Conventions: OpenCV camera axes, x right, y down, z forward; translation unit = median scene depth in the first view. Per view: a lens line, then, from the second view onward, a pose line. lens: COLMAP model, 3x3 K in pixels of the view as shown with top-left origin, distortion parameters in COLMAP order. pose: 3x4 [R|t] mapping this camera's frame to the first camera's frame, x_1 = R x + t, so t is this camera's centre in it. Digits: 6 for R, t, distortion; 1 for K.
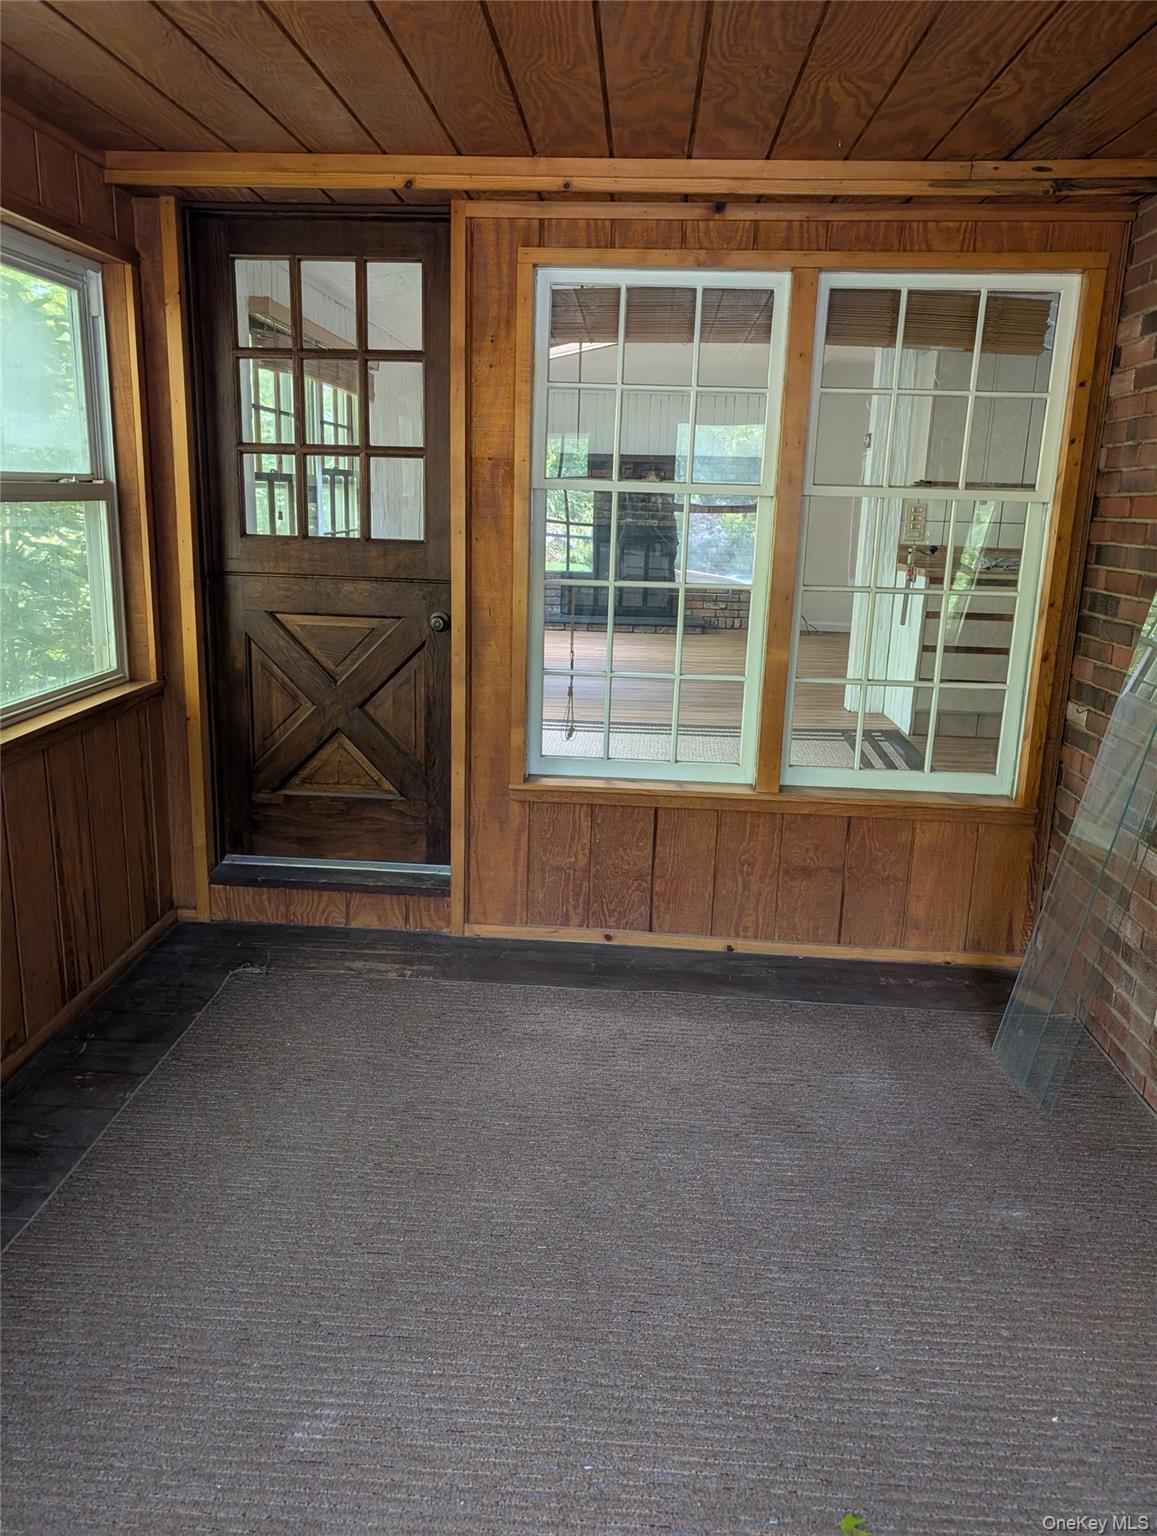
lens RADIAL K [[1104.6, 0, 573.6], [0, 1104.6, 753.3], [0, 0, 1]] dist [0.026485, -0.022642]
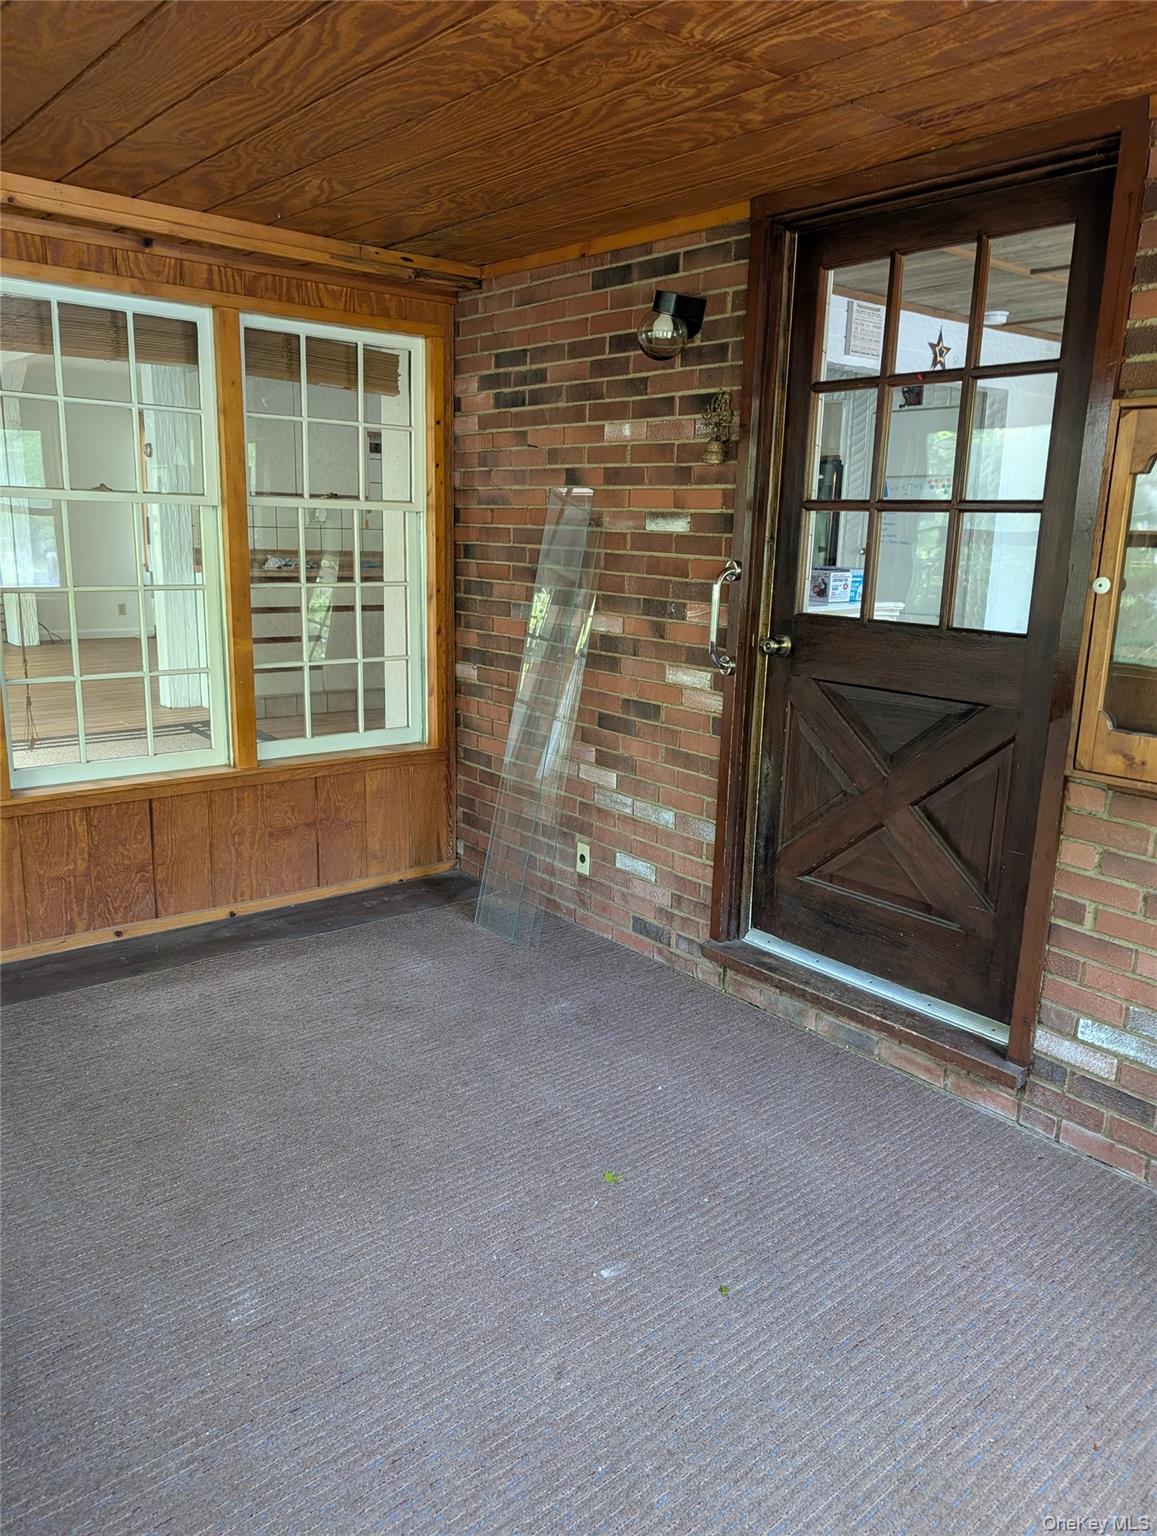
lens RADIAL K [[1104.6, 0, 584.8], [0, 1104.6, 769.2], [0, 0, 1]] dist [0.026485, -0.022642]
pose [[0.721372, -0.159013, 0.674046, -0.348075], [0.150984, 0.985982, 0.071016, 0.008110], [-0.675890, 0.050541, 0.735268, -0.067560]]
